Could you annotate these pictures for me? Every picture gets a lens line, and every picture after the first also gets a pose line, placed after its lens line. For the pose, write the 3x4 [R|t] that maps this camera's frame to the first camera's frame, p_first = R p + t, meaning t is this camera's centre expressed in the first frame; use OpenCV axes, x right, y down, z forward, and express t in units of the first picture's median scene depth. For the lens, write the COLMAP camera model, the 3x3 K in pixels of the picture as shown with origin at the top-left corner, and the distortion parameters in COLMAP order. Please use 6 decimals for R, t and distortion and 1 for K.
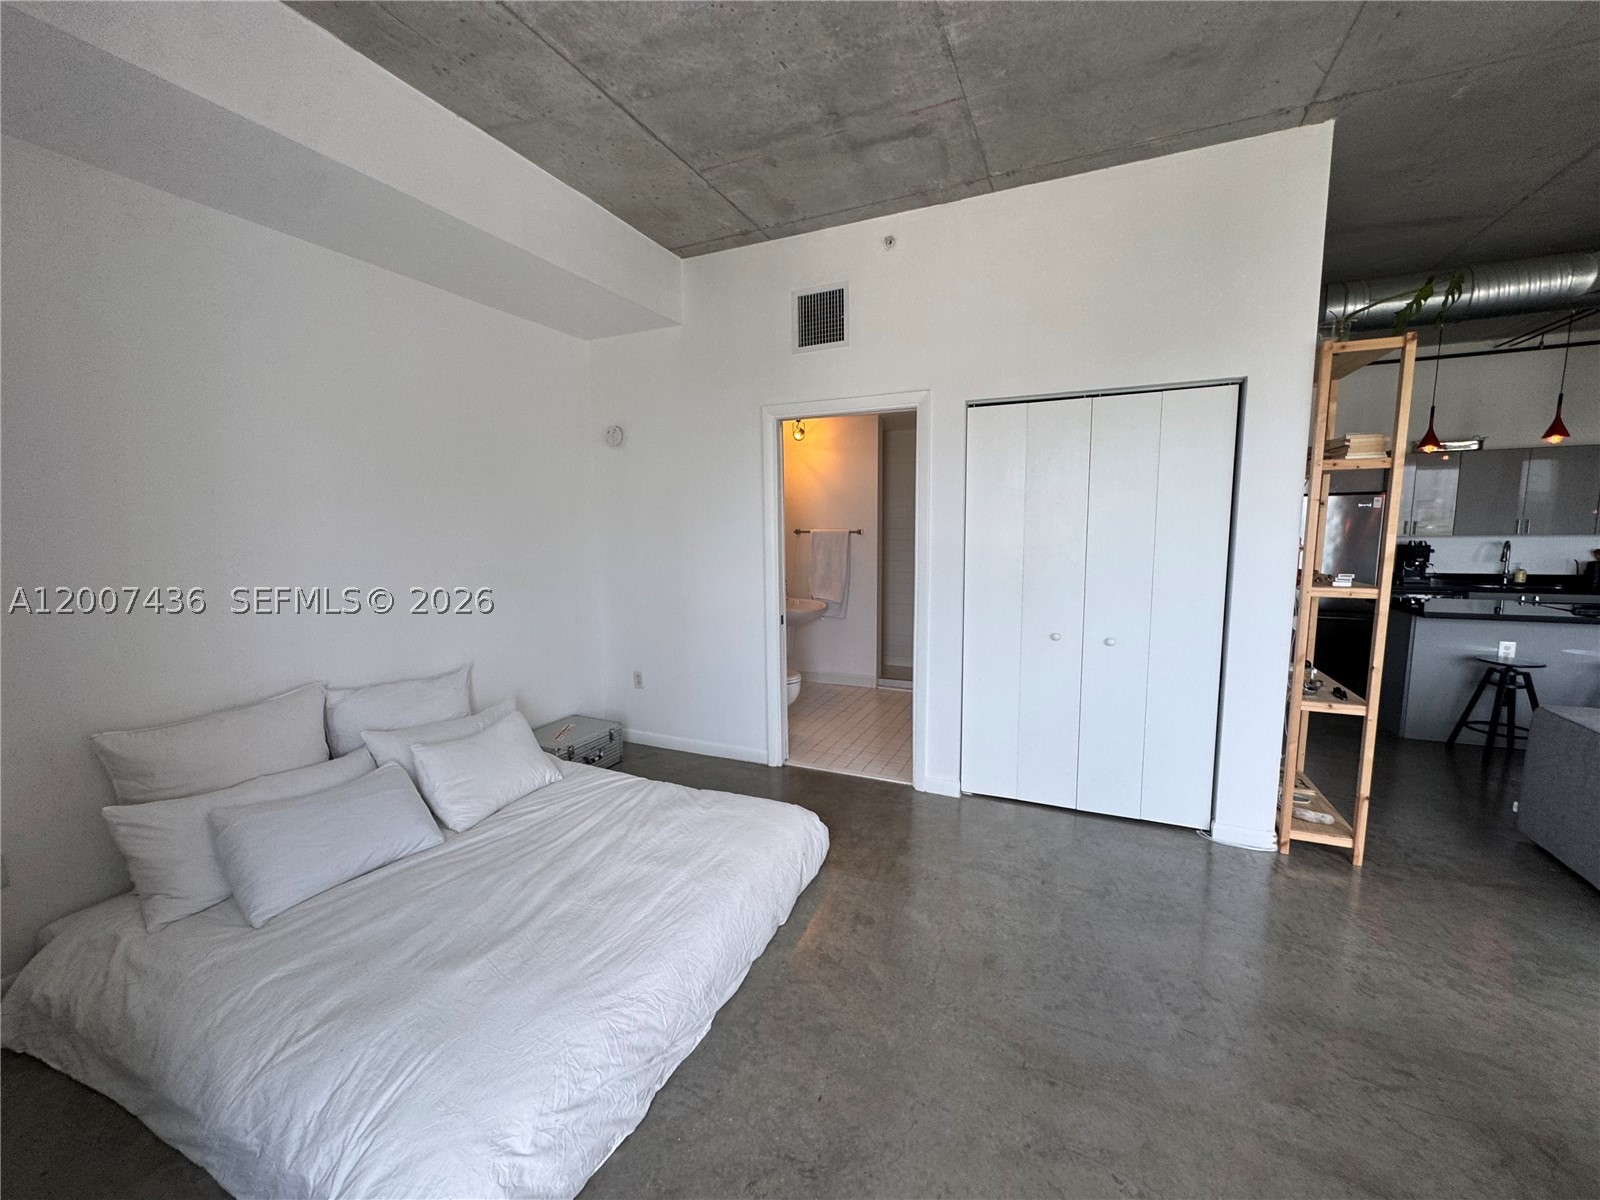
lens RADIAL K [[638.4, 0, 803.0], [0, 638.4, 601.8], [0, 0, 1]] dist [-0.002888, 0.000614]
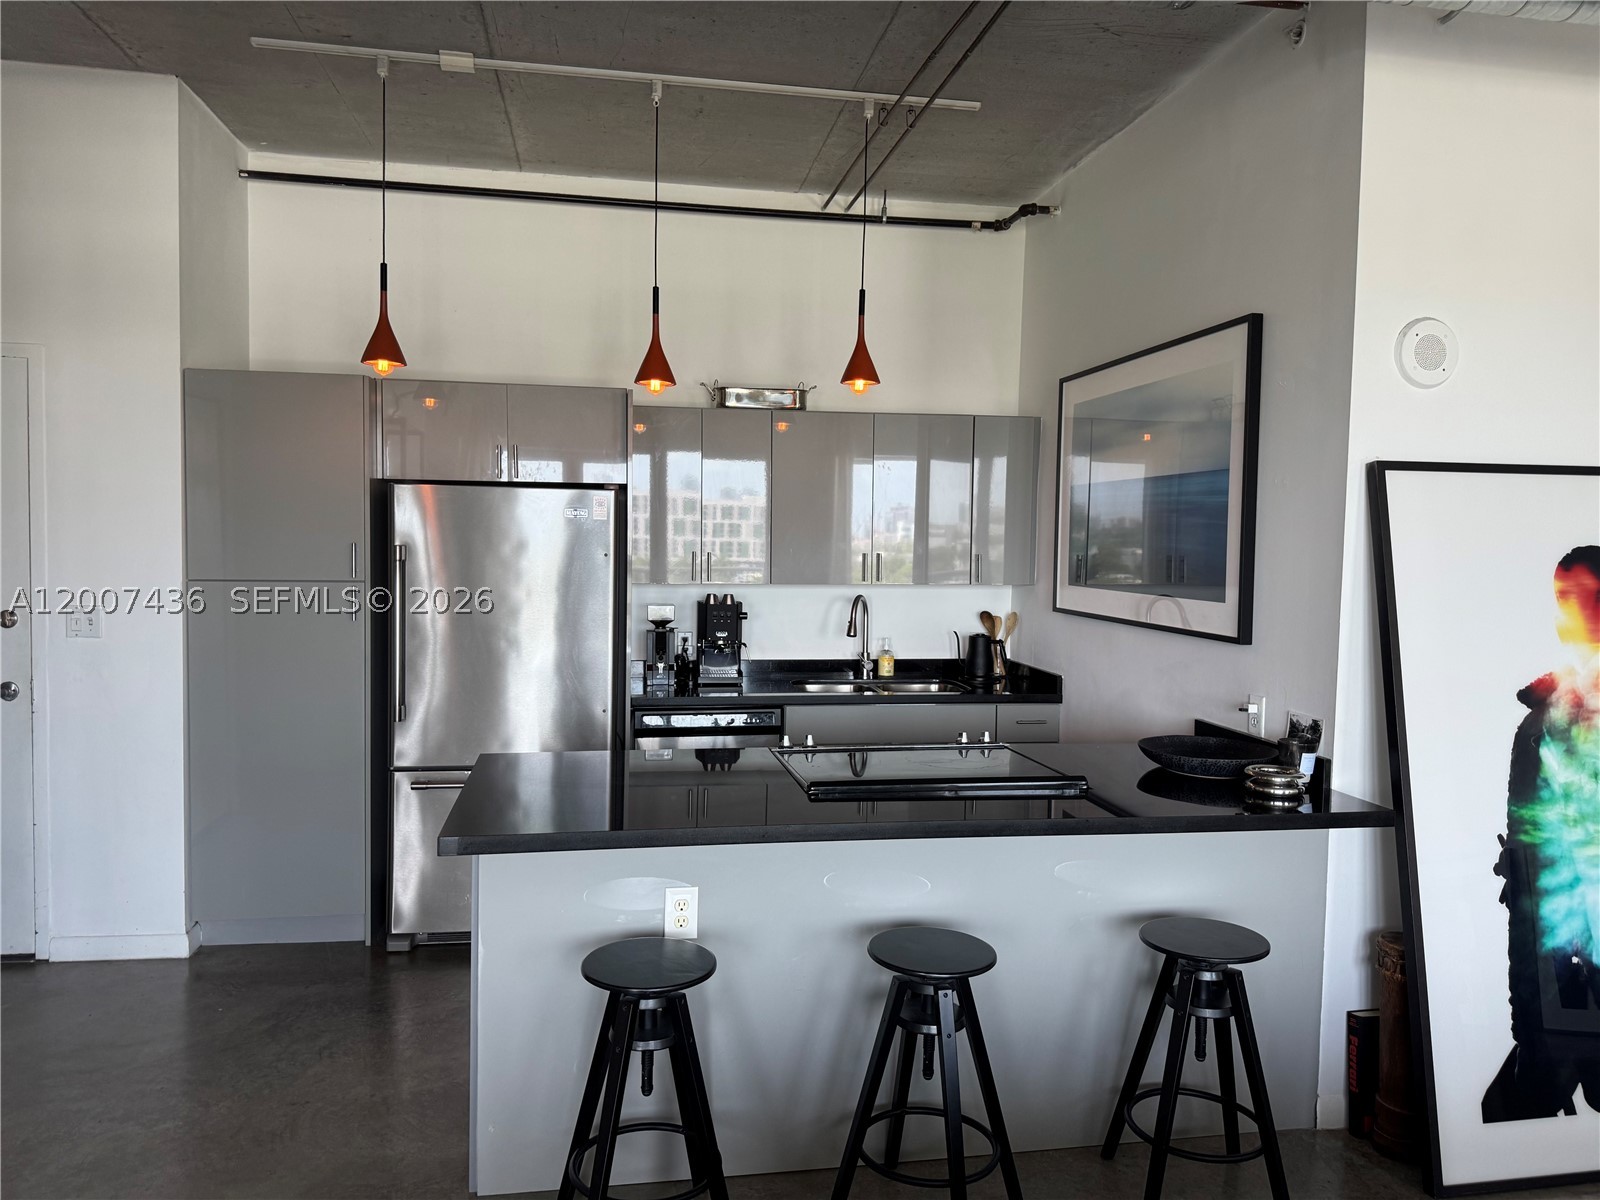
lens RADIAL K [[1124.5, 0, 804.1], [0, 1124.5, 594.6], [0, 0, 1]] dist [0.073413, -0.100422]
pose [[0.827022, -0.003232, 0.562161, 0.822207], [0.042196, 0.997519, -0.056342, -0.068966], [-0.560584, 0.070317, 0.825107, 0.421287]]
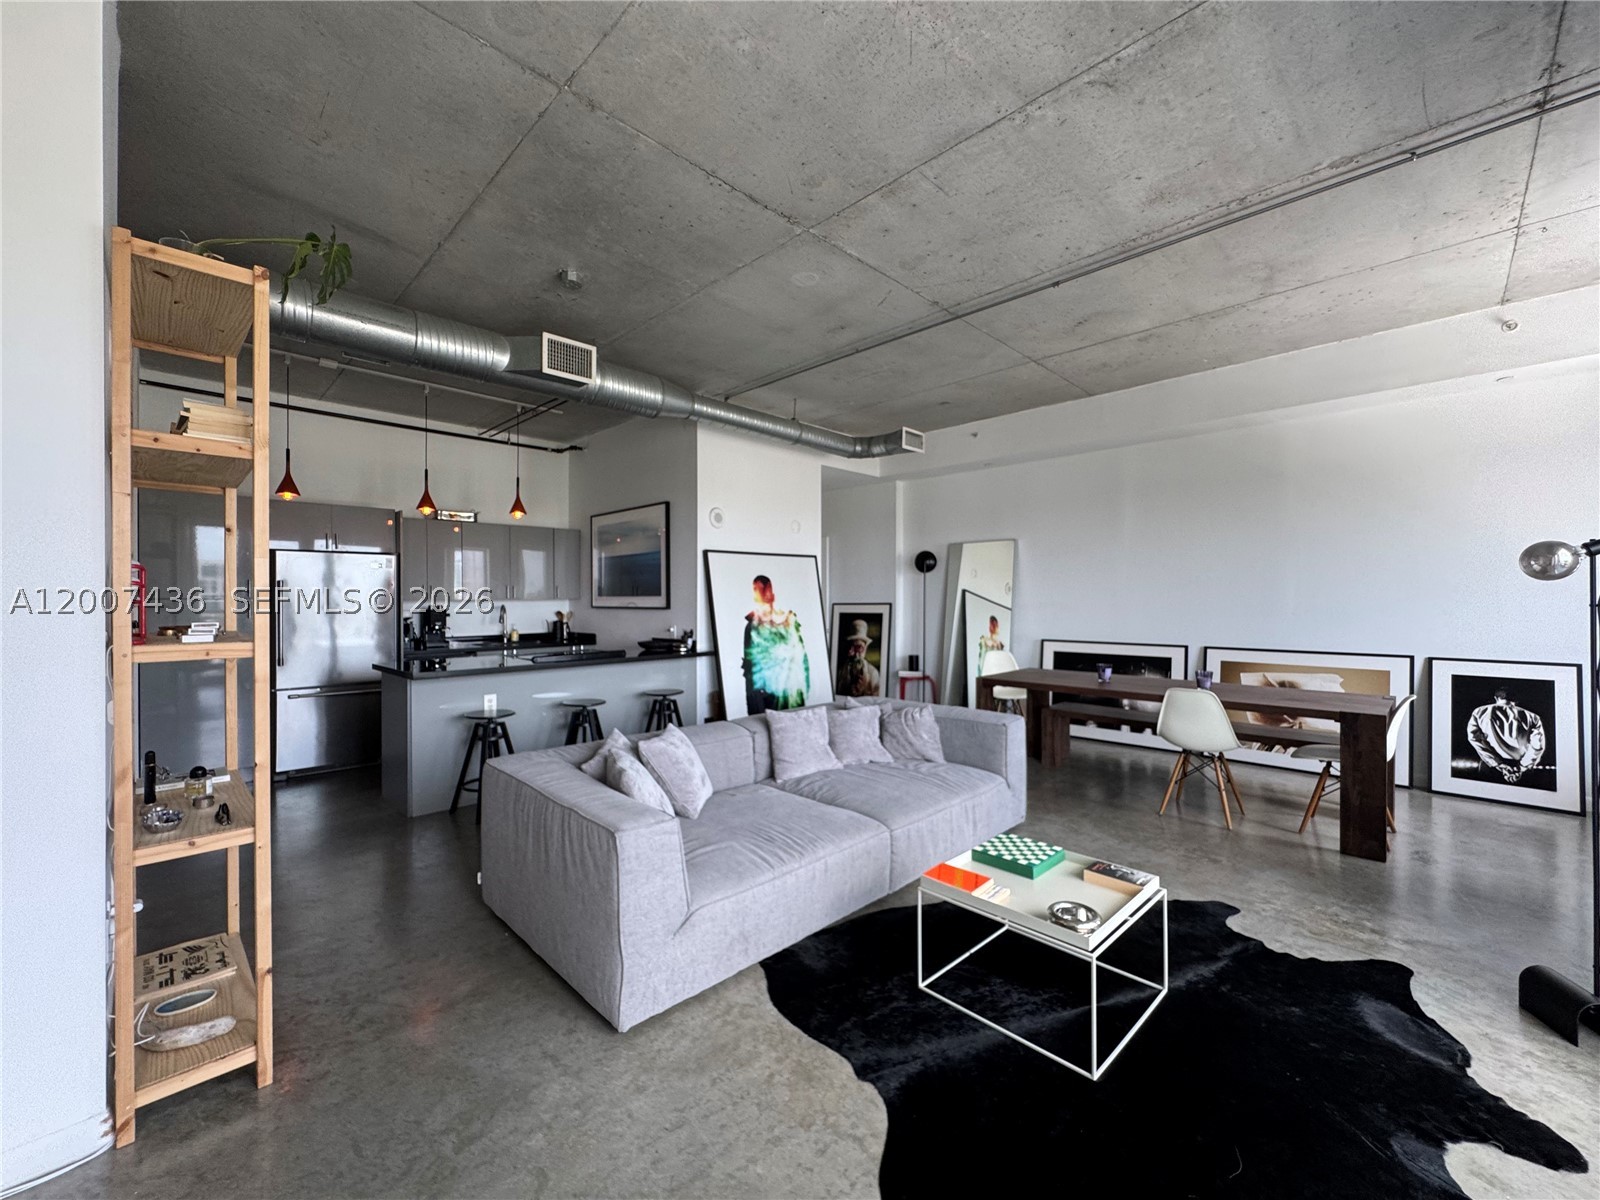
lens RADIAL K [[638.4, 0, 797.2], [0, 638.4, 600.2], [0, 0, 1]] dist [-0.002888, 0.000614]
pose [[0.351191, 0.009403, 0.936257, 0.323330], [0.114602, 0.991999, -0.052950, 0.023645], [-0.929264, 0.125892, 0.347303, 0.165954]]
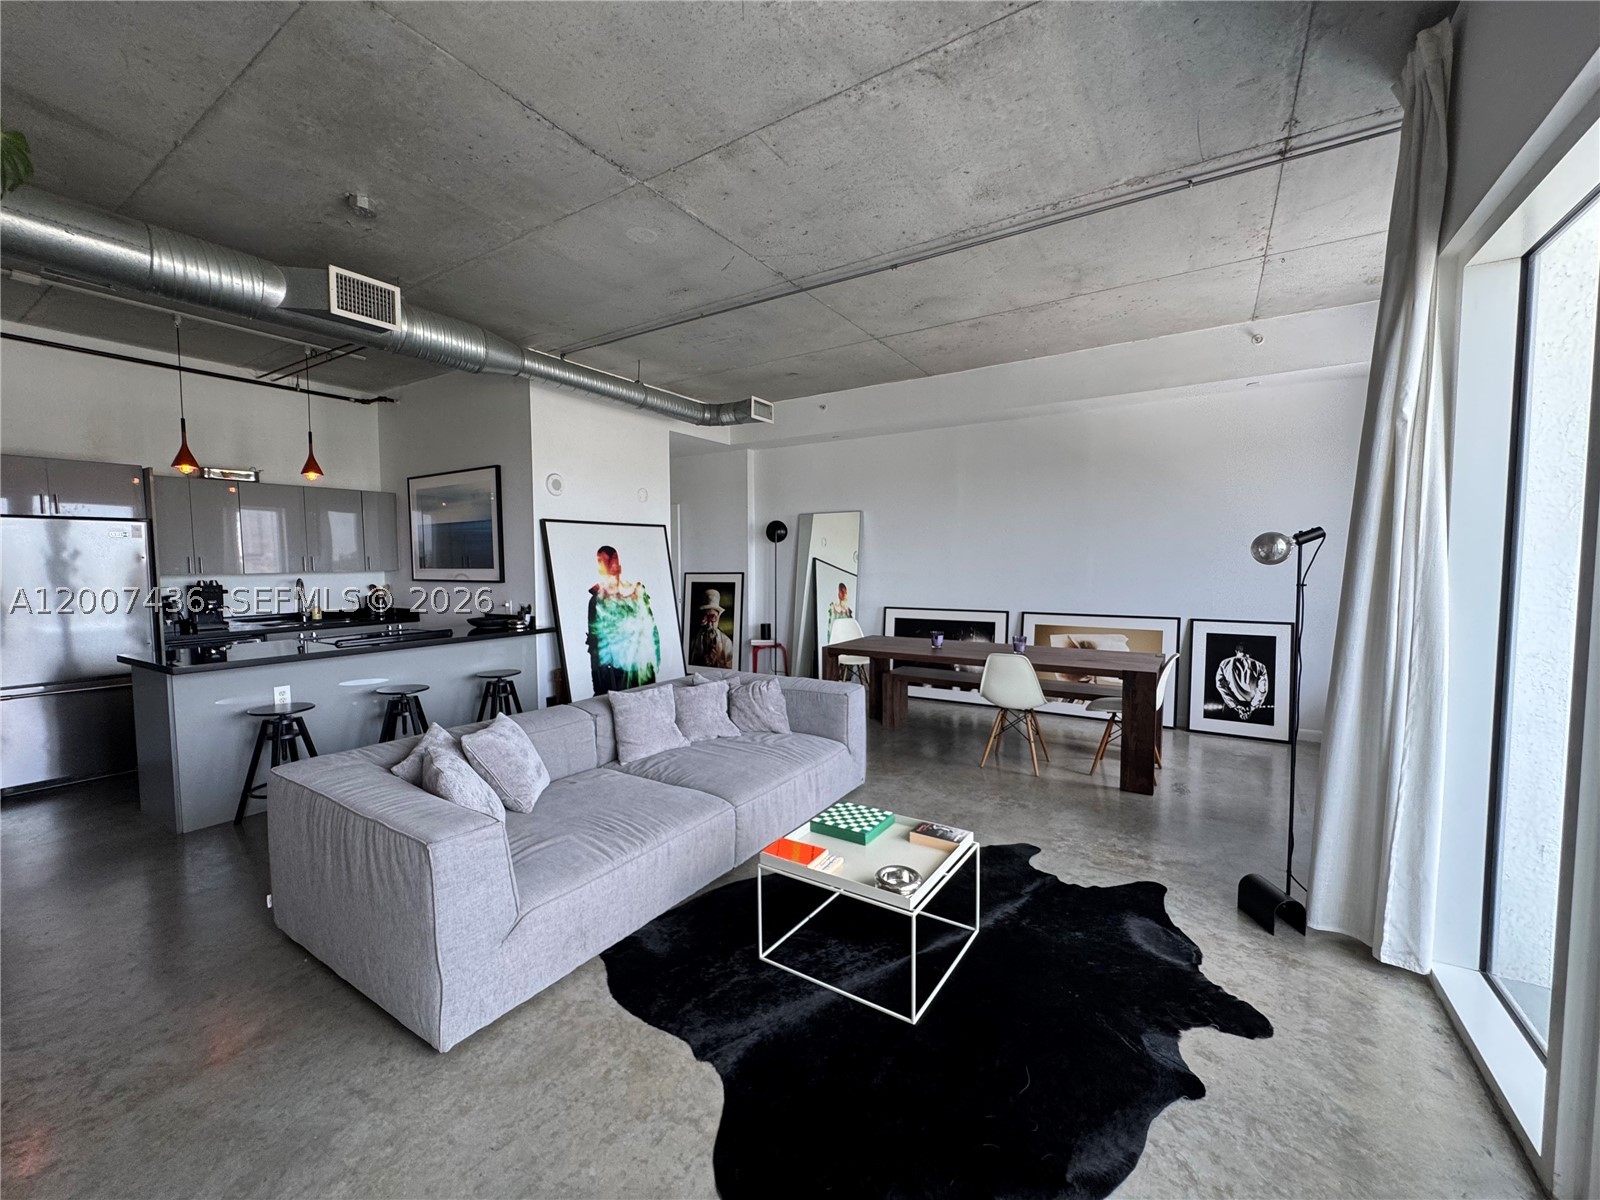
lens RADIAL K [[638.4, 0, 796.2], [0, 638.4, 600.6], [0, 0, 1]] dist [-0.002888, 0.000614]
pose [[0.138917, -0.049029, 0.989090, 0.335109], [0.127195, 0.991384, 0.031279, 0.007468], [-0.982102, 0.121462, 0.143957, 0.148753]]
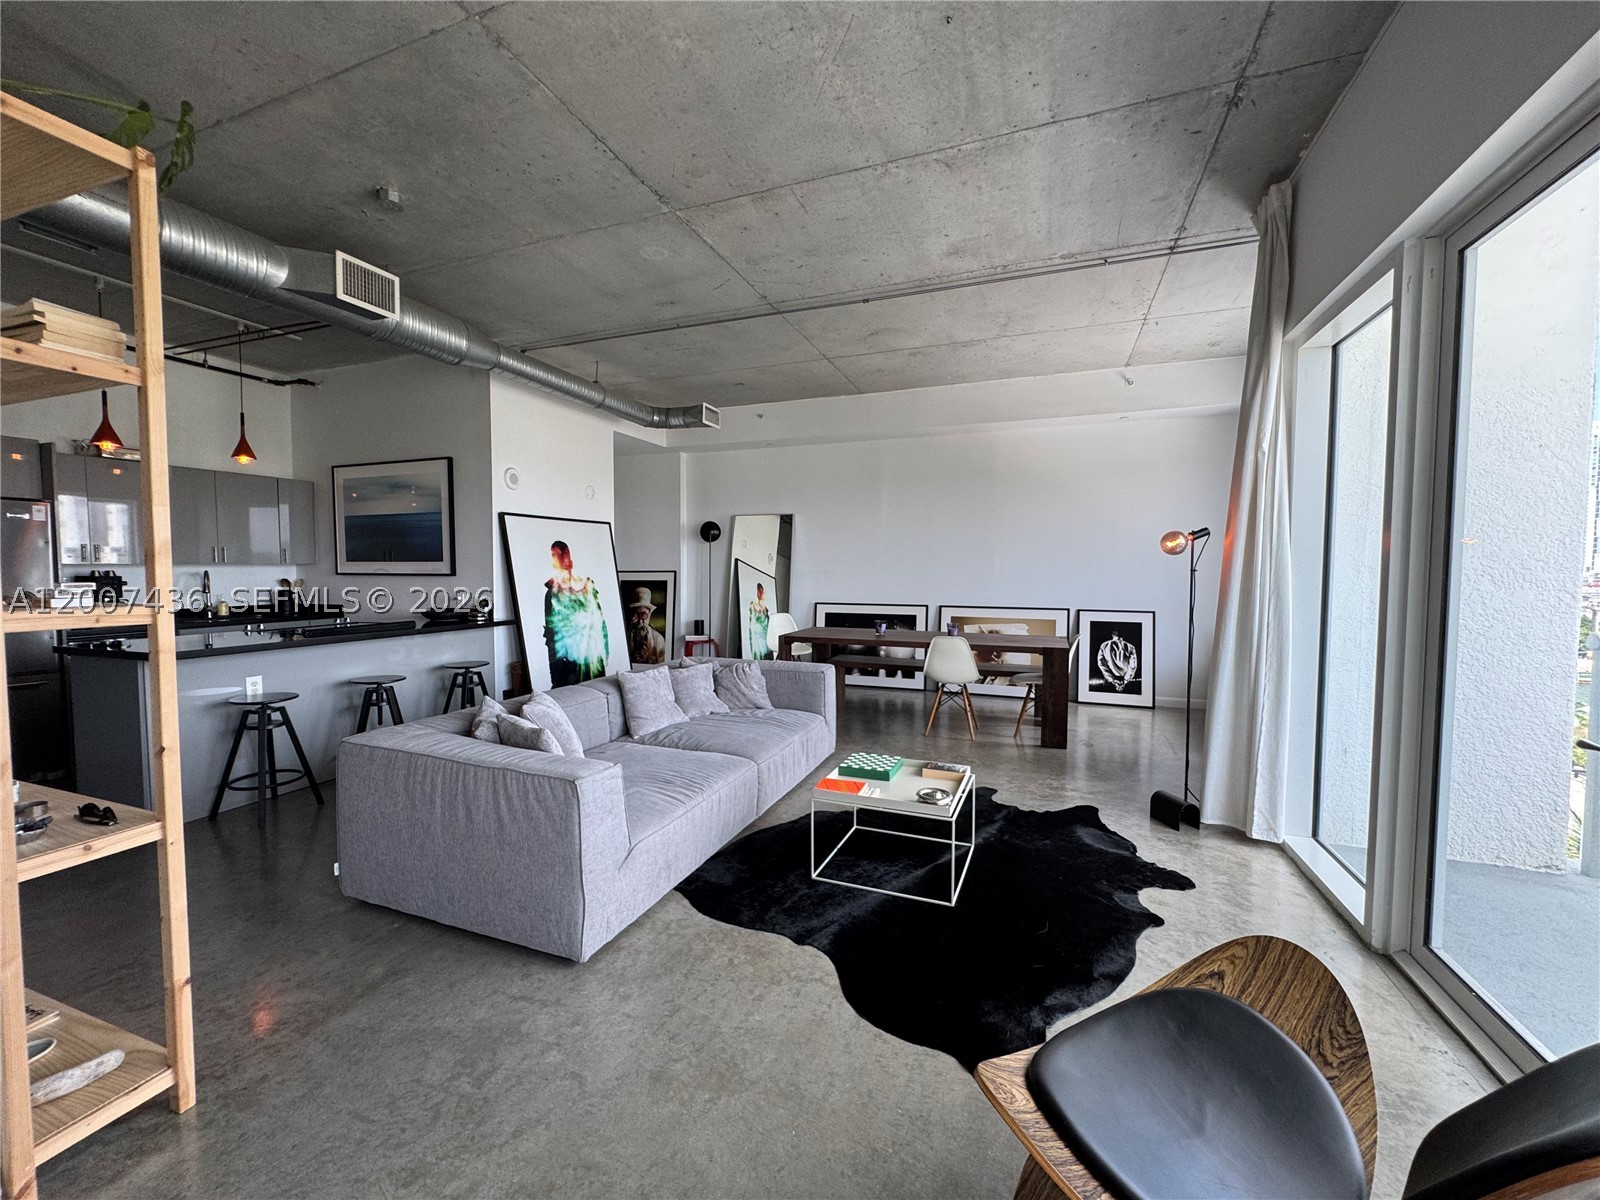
lens RADIAL K [[638.4, 0, 795.8], [0, 638.4, 600.6], [0, 0, 1]] dist [-0.002888, 0.000614]
pose [[-0.059043, -0.037534, 0.997550, 0.213502], [0.121888, 0.991545, 0.044522, 0.012293], [-0.990786, 0.124218, -0.053969, 0.316457]]
